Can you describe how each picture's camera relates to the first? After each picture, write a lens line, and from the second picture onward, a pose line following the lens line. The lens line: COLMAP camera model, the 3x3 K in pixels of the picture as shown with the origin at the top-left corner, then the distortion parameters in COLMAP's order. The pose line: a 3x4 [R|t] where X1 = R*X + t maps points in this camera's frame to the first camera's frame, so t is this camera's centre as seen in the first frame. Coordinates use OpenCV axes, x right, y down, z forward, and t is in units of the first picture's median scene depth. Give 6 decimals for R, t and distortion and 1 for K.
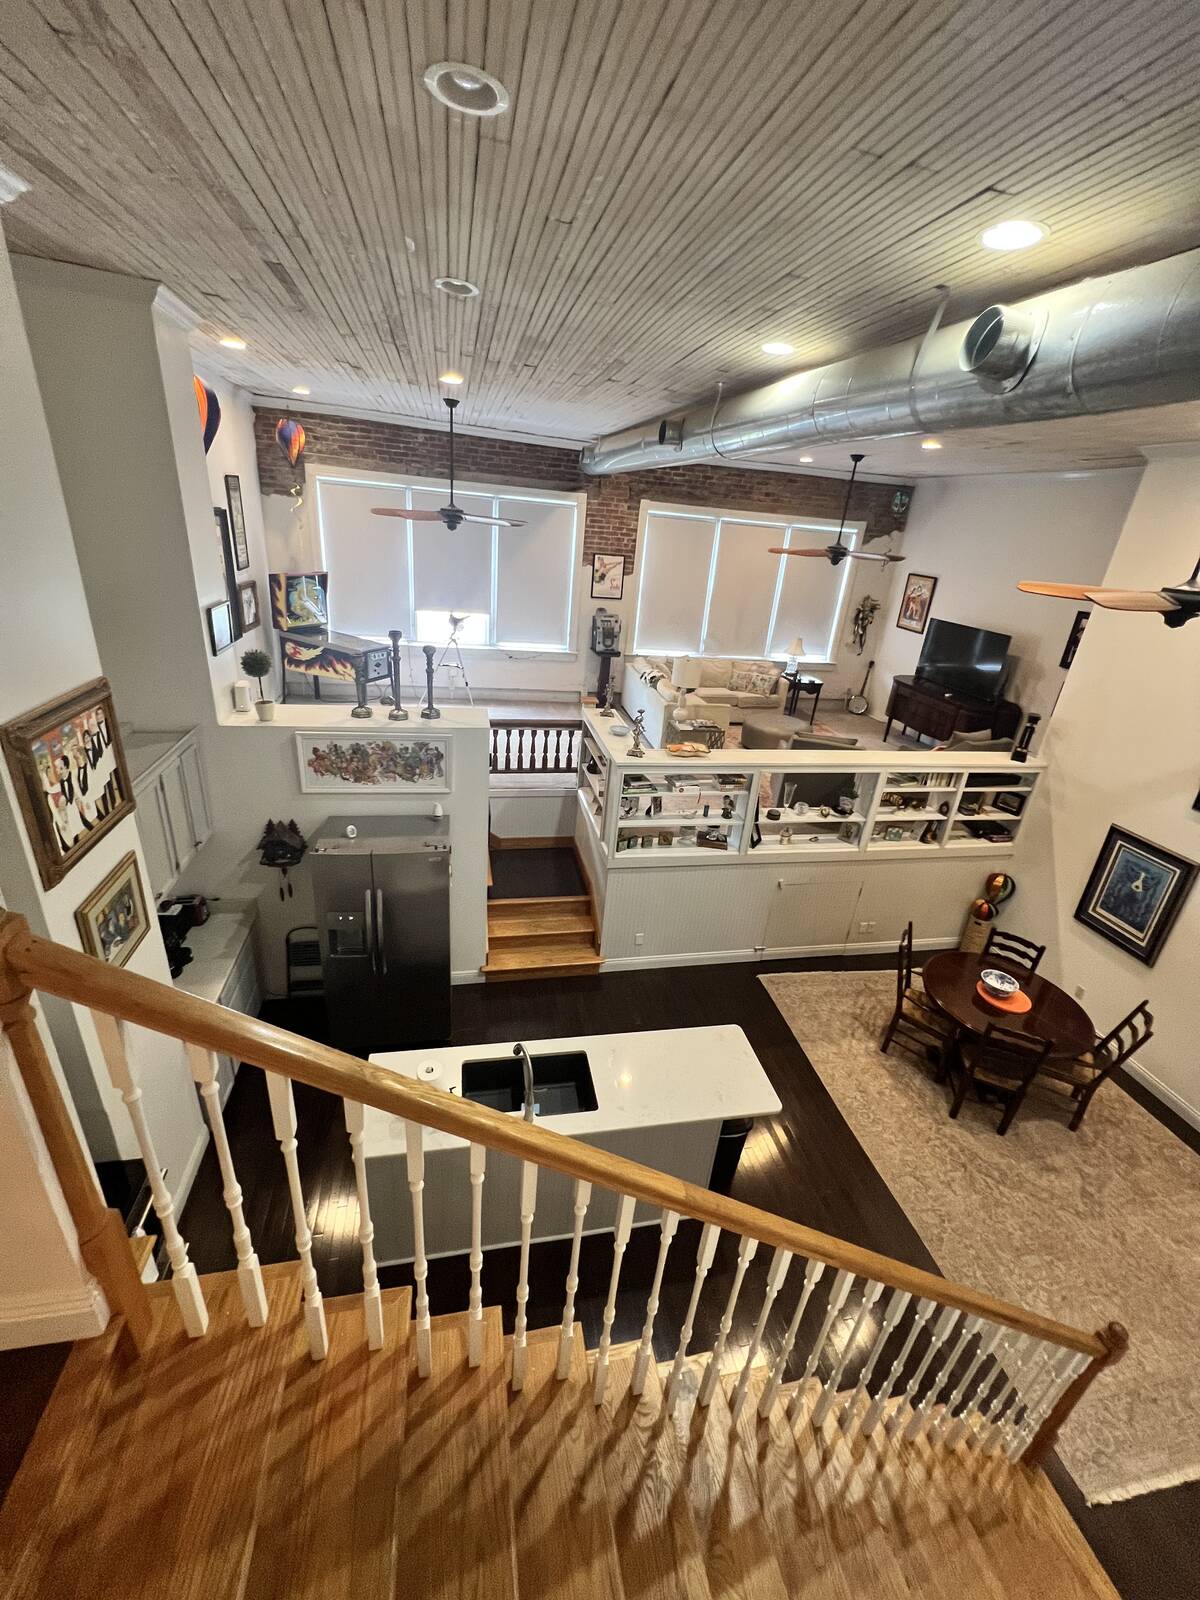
lens RADIAL K [[640.1, 0, 600.0], [0, 640.1, 800.0], [0, 0, 1]] dist [-0.000220, 0.000006]
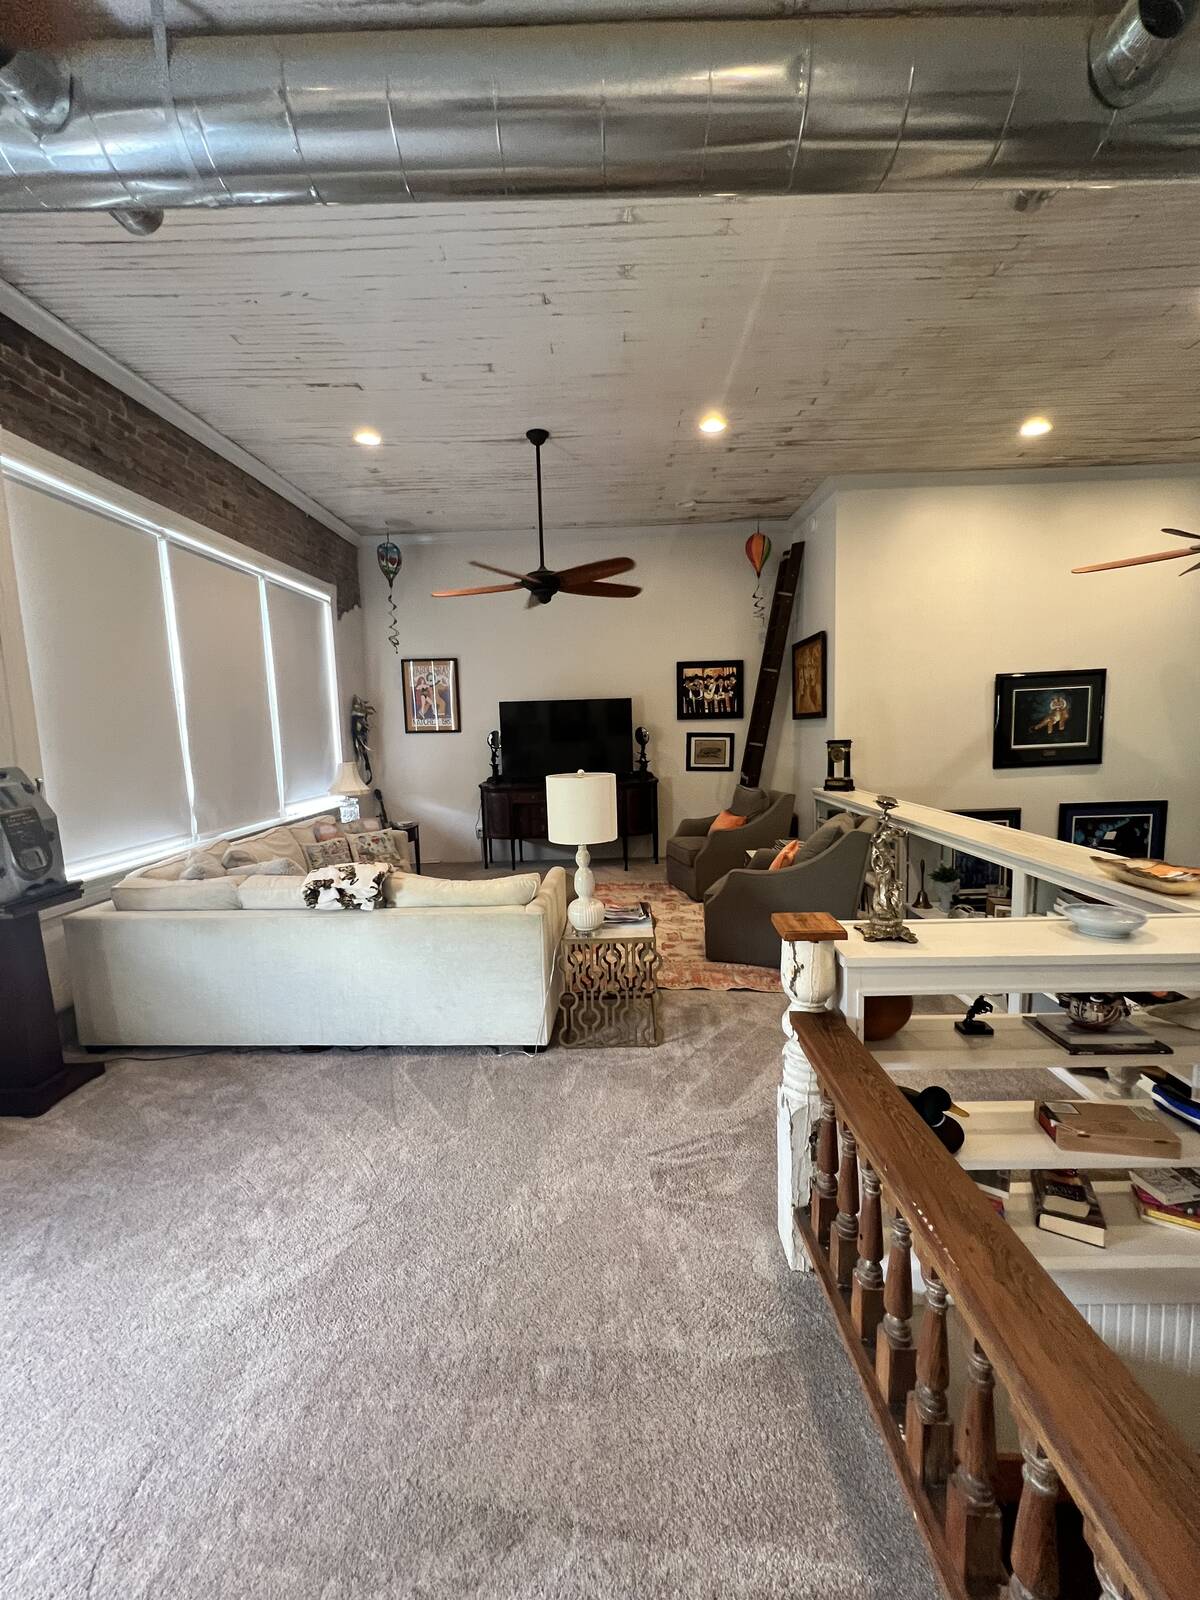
lens RADIAL K [[640.1, 0, 600.0], [0, 640.1, 800.0], [0, 0, 1]] dist [-0.000220, 0.000006]
pose [[0.219103, -0.204880, 0.953948, -0.194039], [0.434315, 0.895981, 0.092677, -0.188923], [-0.873707, 0.394008, 0.285295, 0.686358]]
